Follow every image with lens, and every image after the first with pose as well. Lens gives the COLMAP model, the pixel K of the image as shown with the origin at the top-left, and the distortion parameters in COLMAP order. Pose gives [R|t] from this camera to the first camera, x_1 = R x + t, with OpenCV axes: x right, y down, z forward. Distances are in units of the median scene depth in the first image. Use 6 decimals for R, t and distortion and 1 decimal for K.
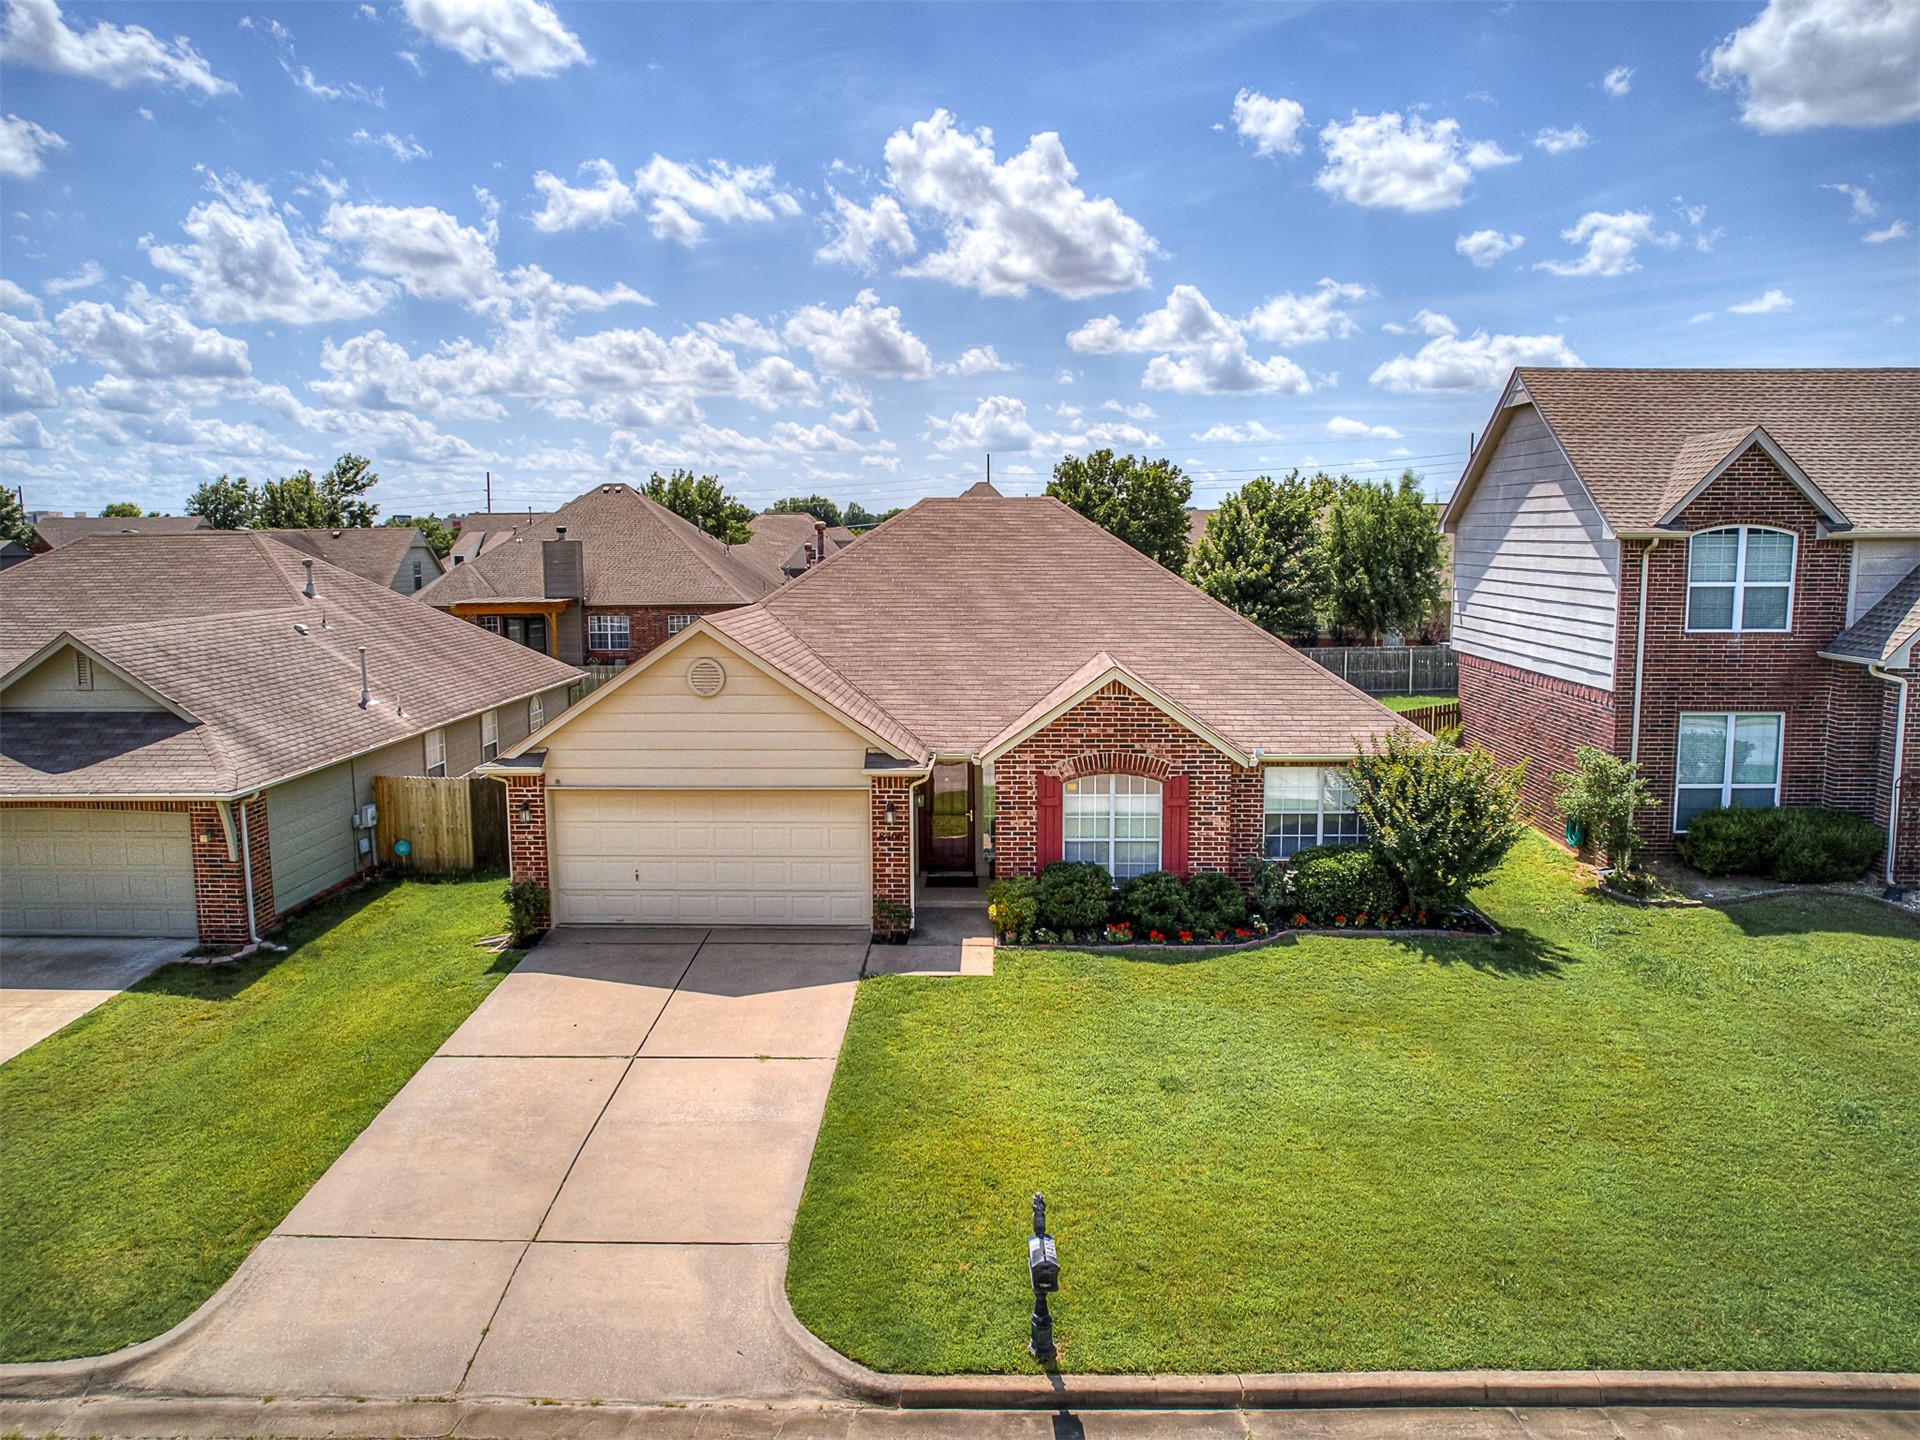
lens RADIAL K [[1381.0, 0, 954.7], [0, 1381.0, 709.8], [0, 0, 1]] dist [-0.070045, 0.055424]
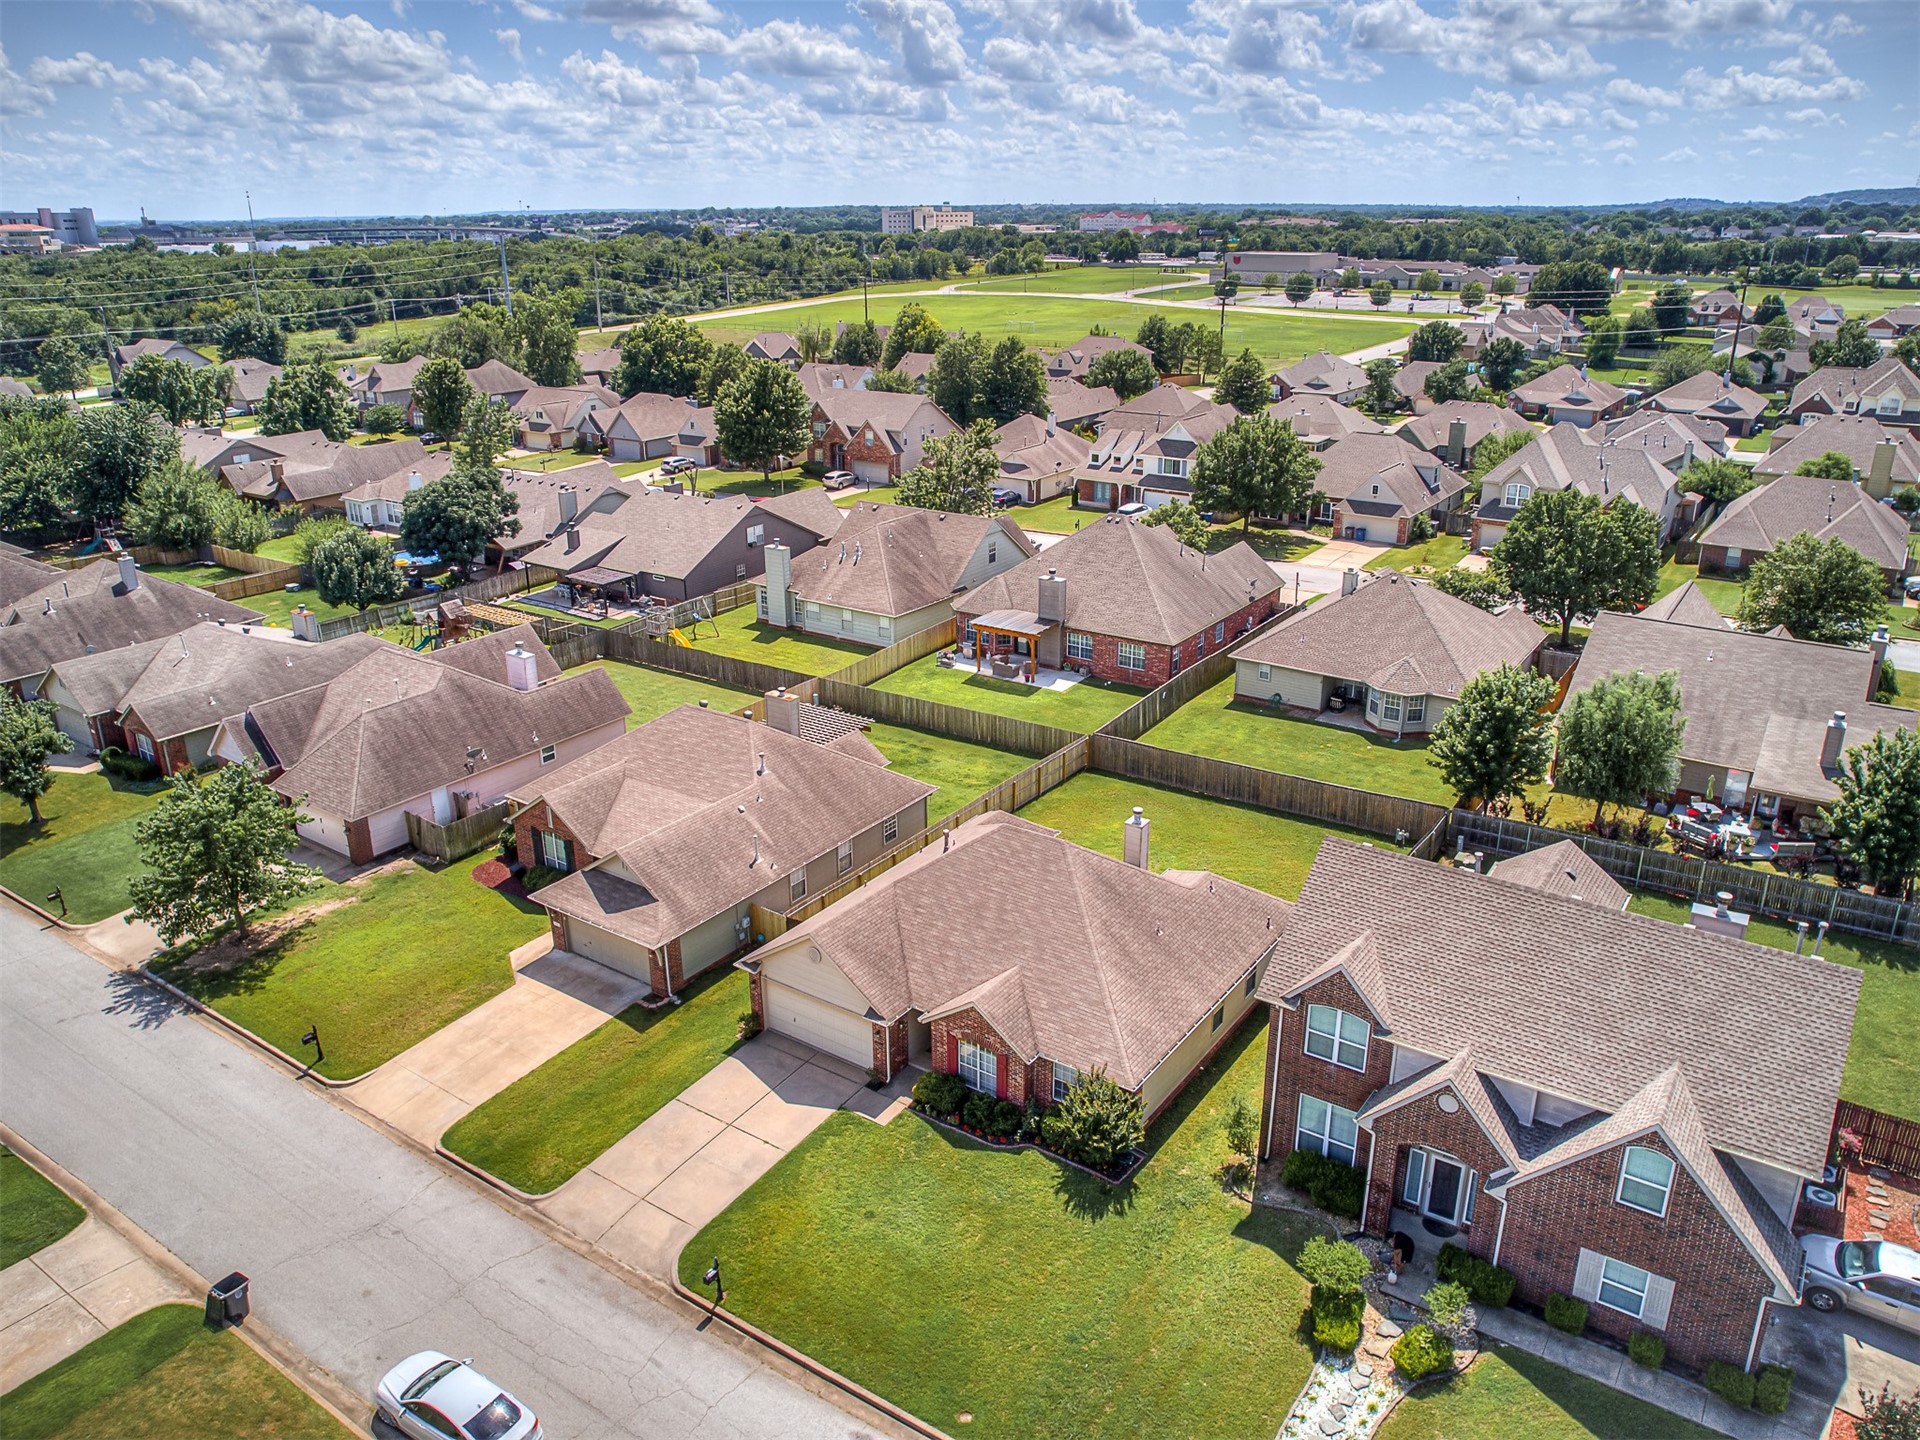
lens RADIAL K [[1381.0, 0, 955.9], [0, 1381.0, 715.2], [0, 0, 1]] dist [-0.070045, 0.055424]
pose [[0.840218, 0.188613, -0.508389, 1.088599], [-0.066676, 0.966378, 0.248331, -0.980605], [0.538134, -0.174755, 0.824544, -0.666685]]
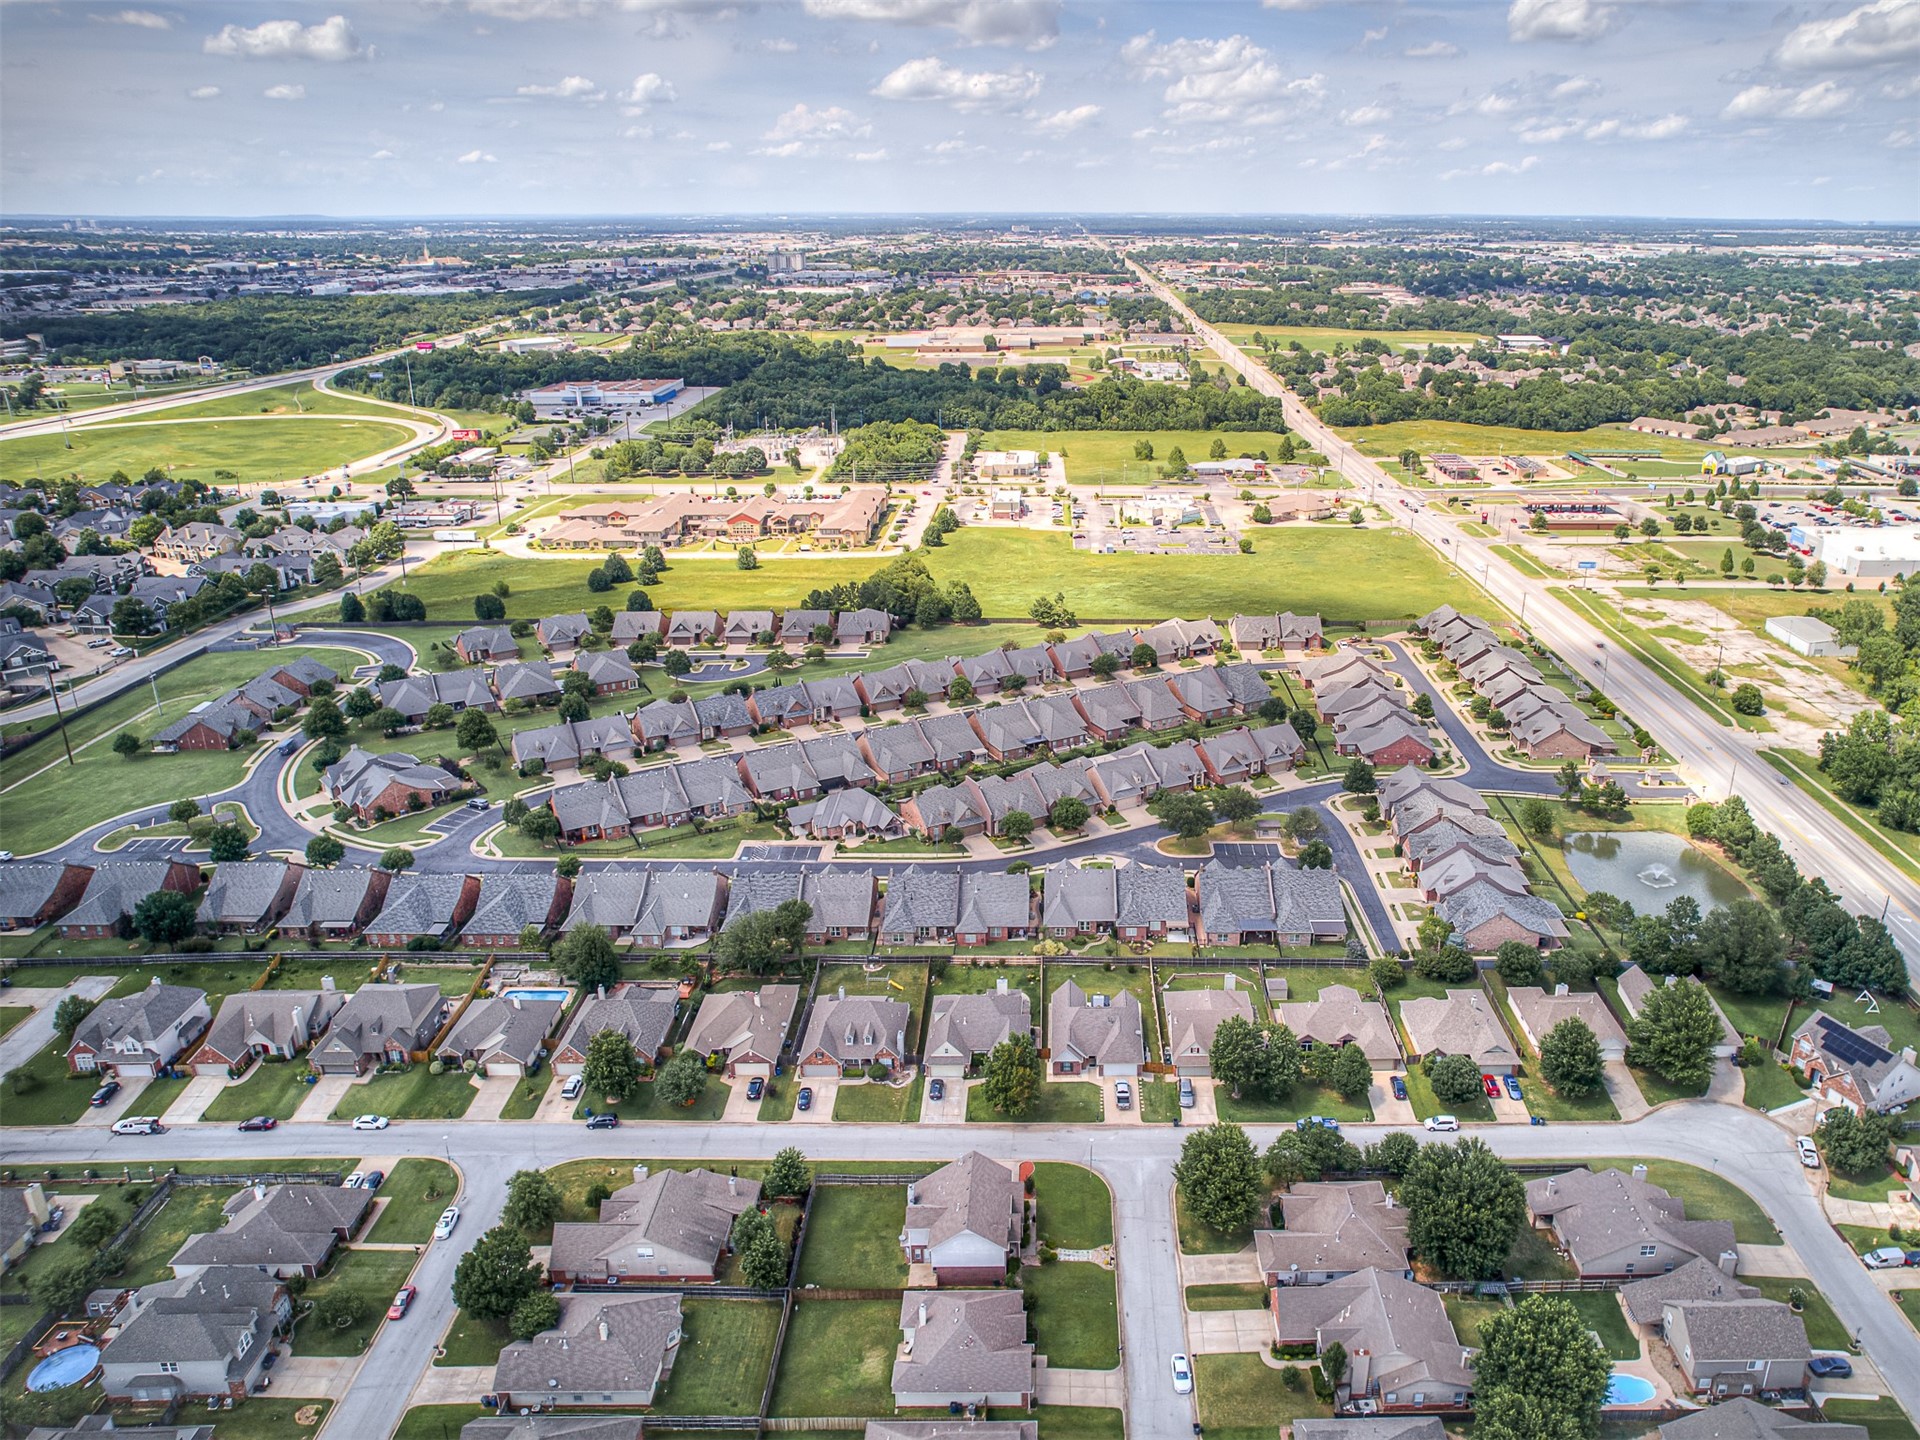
lens RADIAL K [[1381.0, 0, 1083.2], [0, 1381.0, 702.8], [0, 0, 1]] dist [-0.070045, 0.055424]
pose [[-0.056613, -0.336599, 0.939945, -5.872115], [0.122880, 0.931948, 0.341136, -5.748174], [-0.990805, 0.134813, -0.011399, 0.327488]]
